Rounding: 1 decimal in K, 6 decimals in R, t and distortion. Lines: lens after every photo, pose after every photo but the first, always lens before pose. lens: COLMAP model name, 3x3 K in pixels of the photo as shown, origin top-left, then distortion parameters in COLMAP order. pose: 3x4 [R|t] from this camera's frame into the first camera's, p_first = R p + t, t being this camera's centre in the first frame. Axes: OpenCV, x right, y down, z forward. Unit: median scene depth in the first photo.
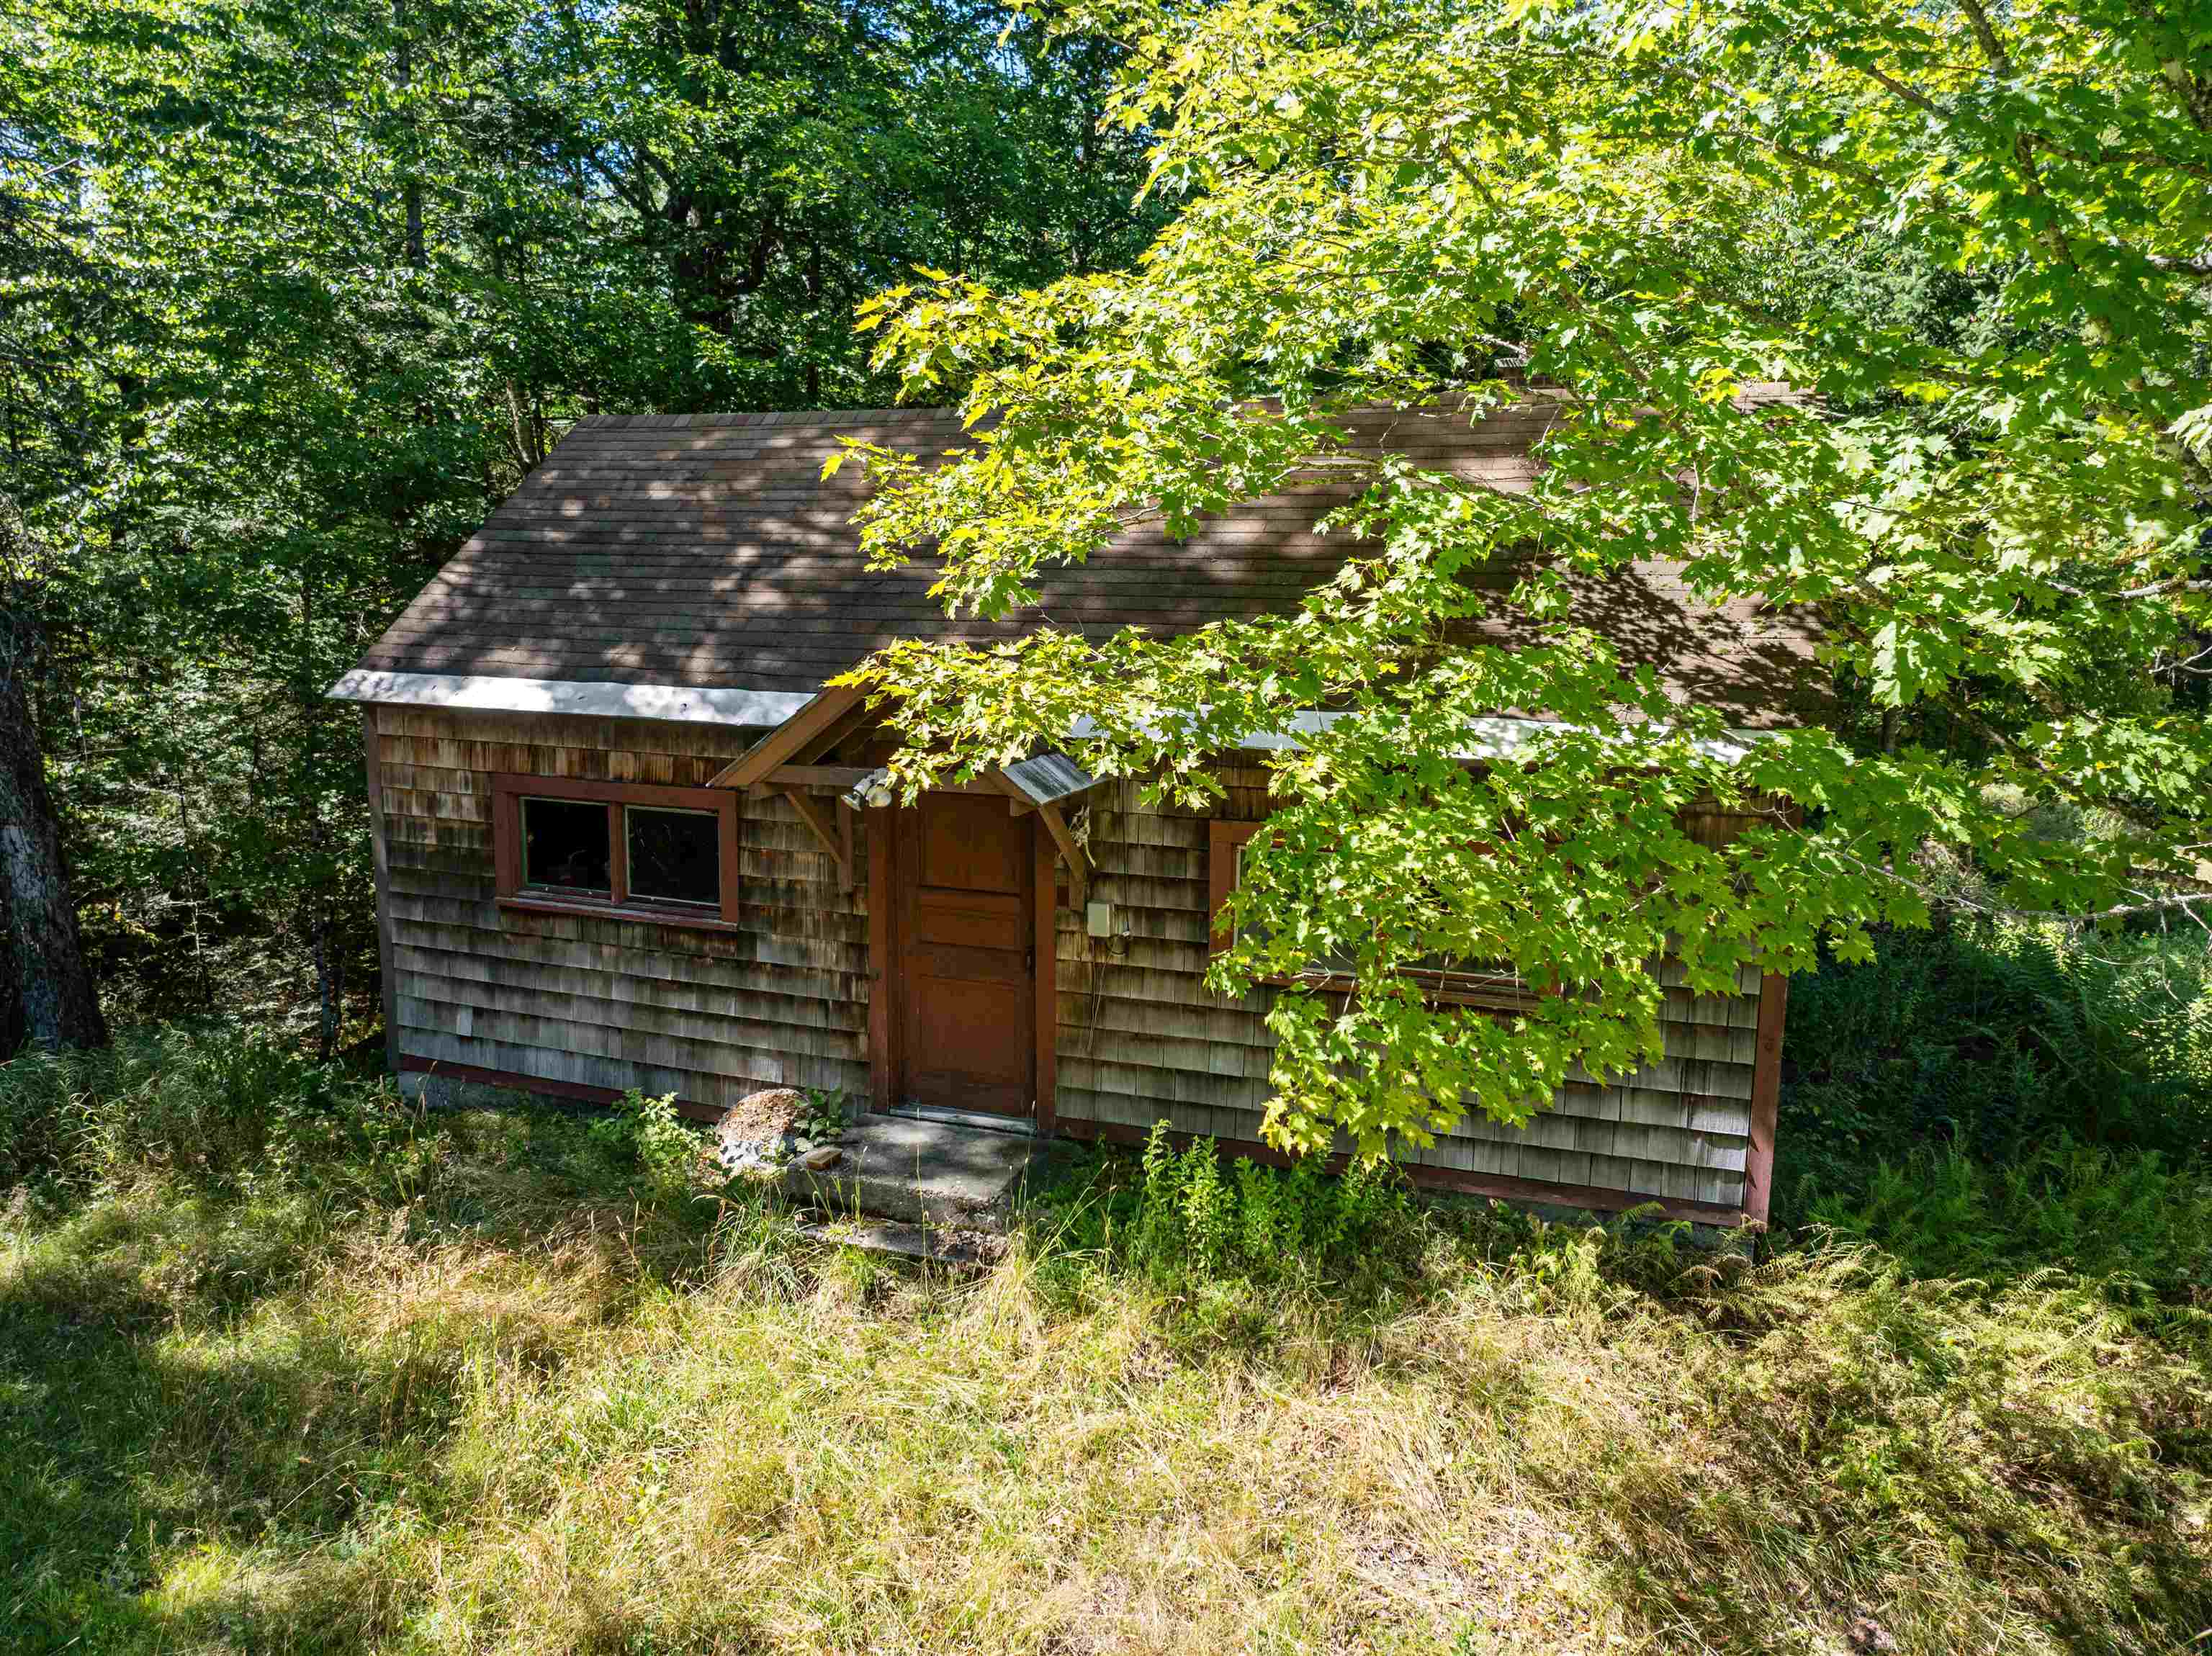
lens RADIAL K [[1532.0, 0, 1106.0], [0, 1532.0, 828.0], [0, 0, 1]] dist [-0.055804, 0.023803]
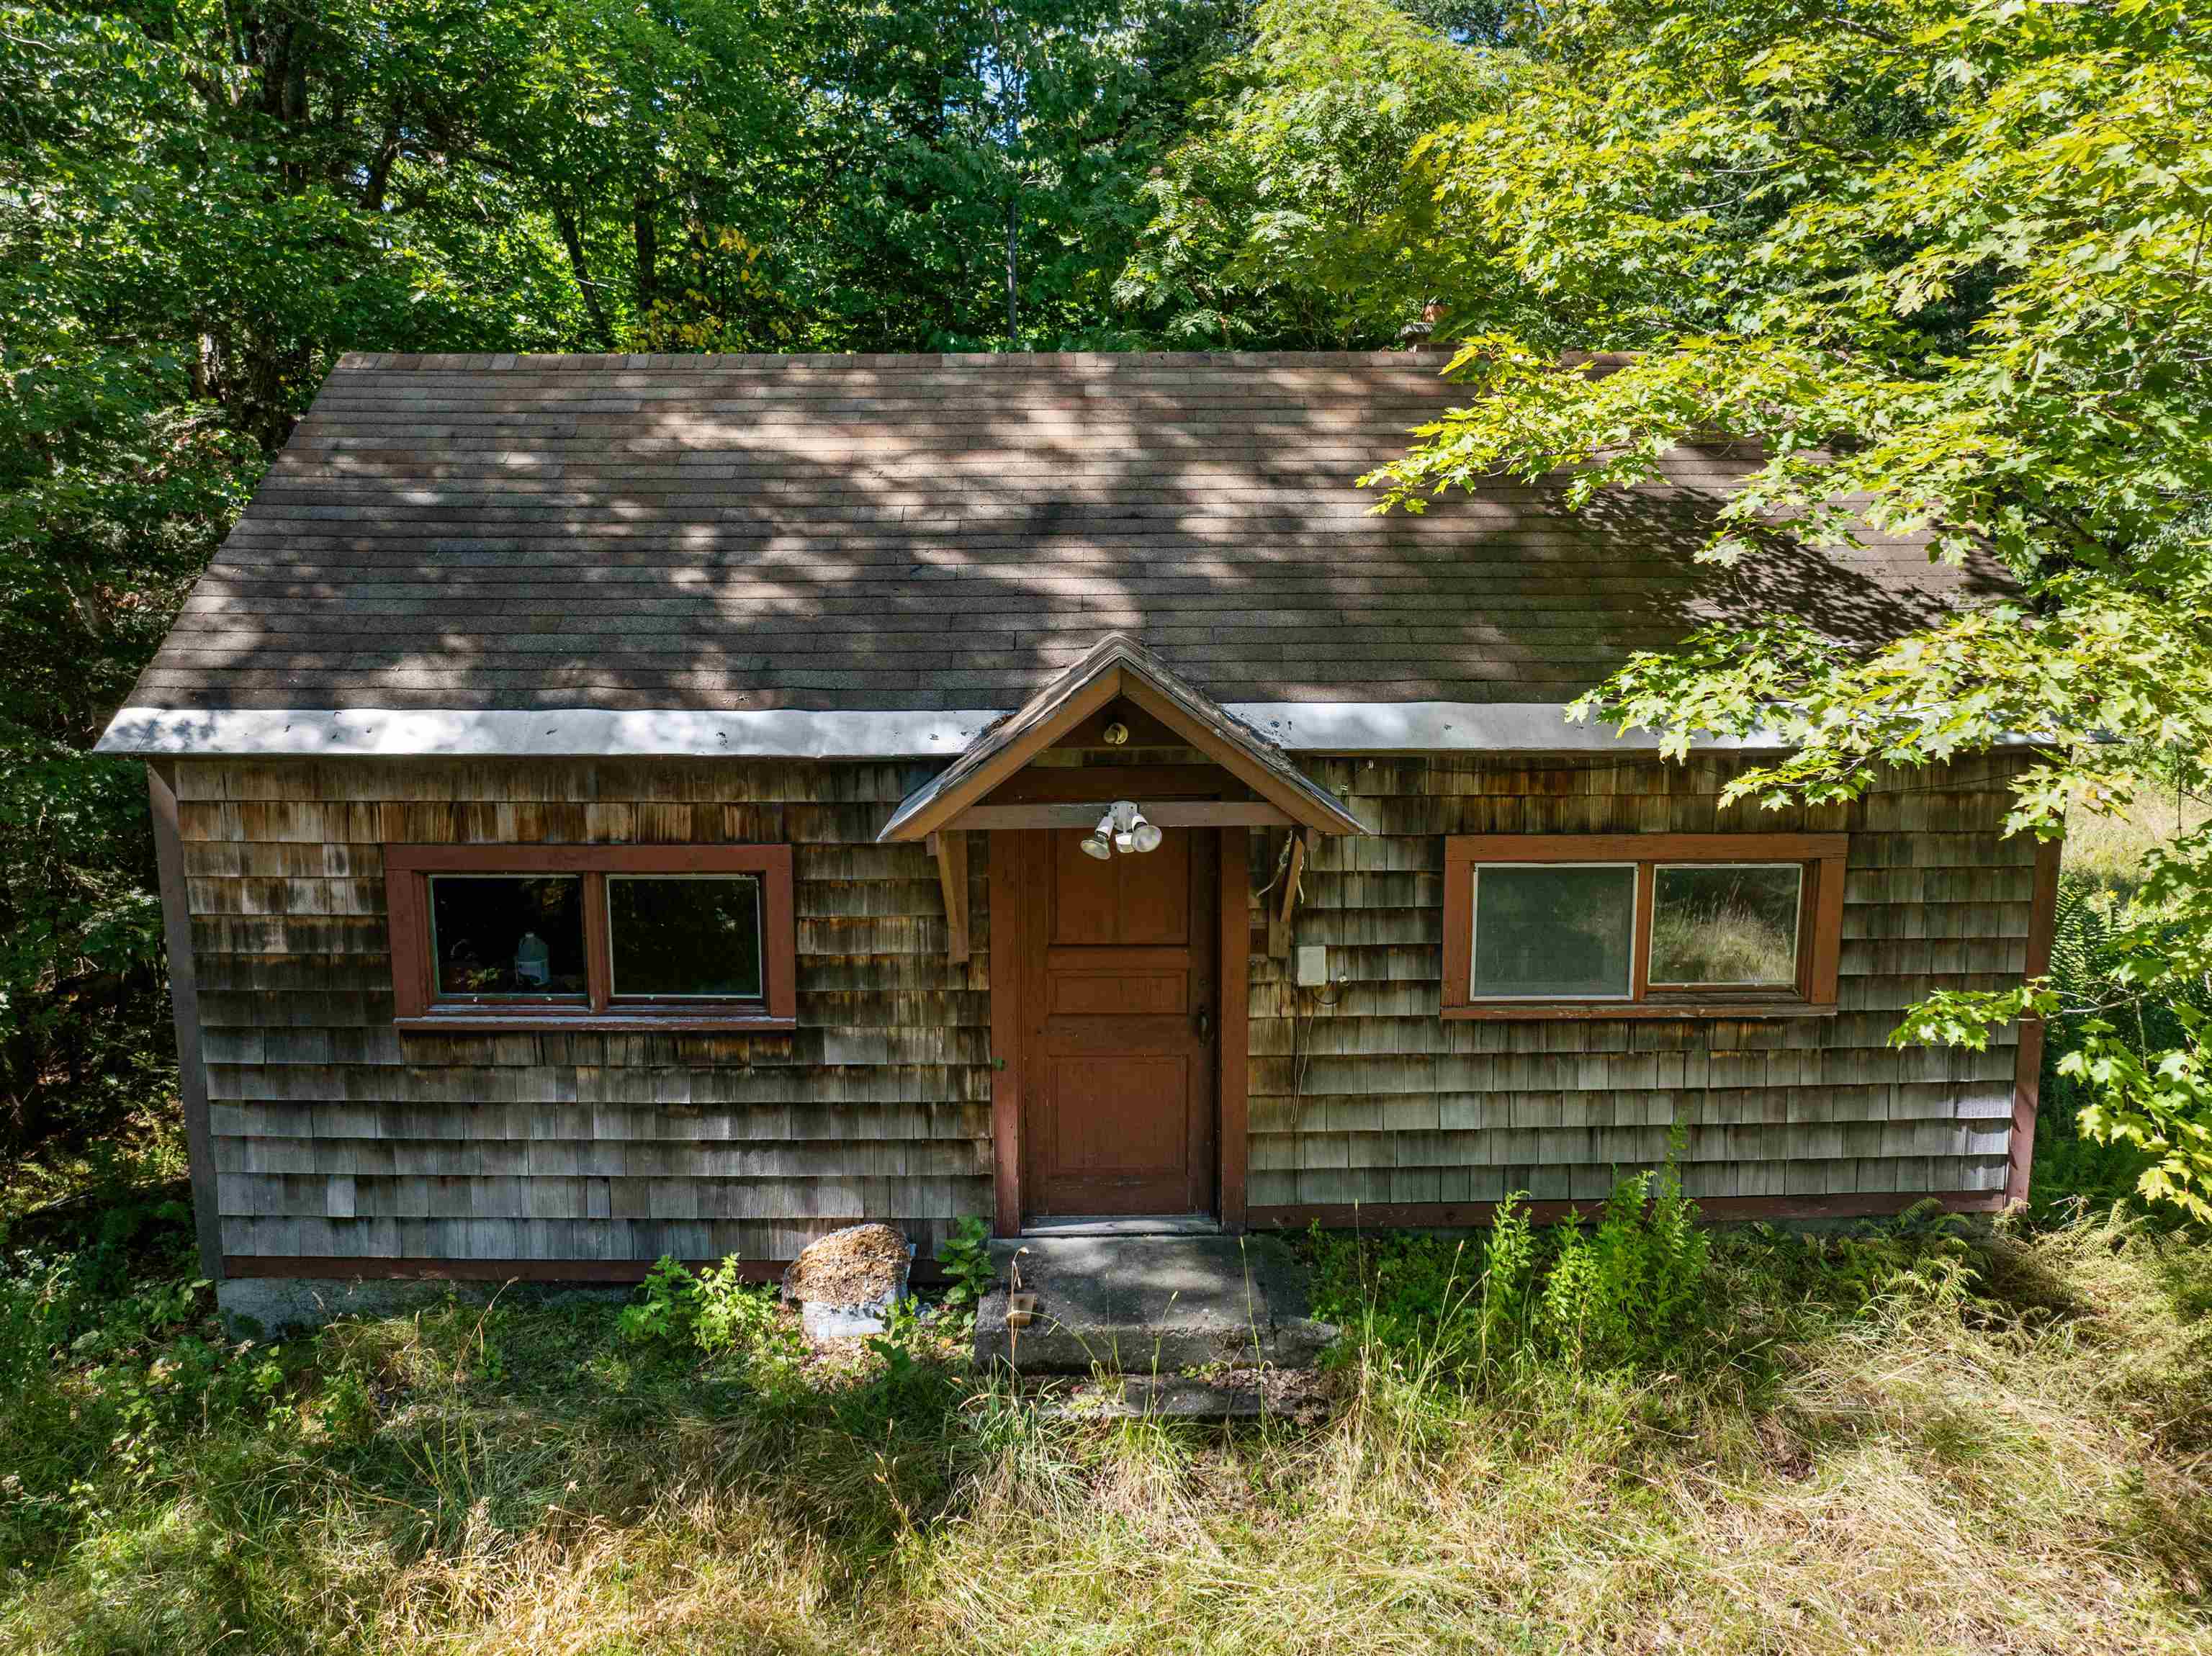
lens RADIAL K [[1532.0, 0, 1106.0], [0, 1532.0, 828.0], [0, 0, 1]] dist [-0.055804, 0.023803]
pose [[0.934047, -0.074078, 0.349385, -0.352495], [0.073354, 0.997188, 0.015324, -0.031748], [-0.349537, 0.011315, 0.936854, 0.233995]]
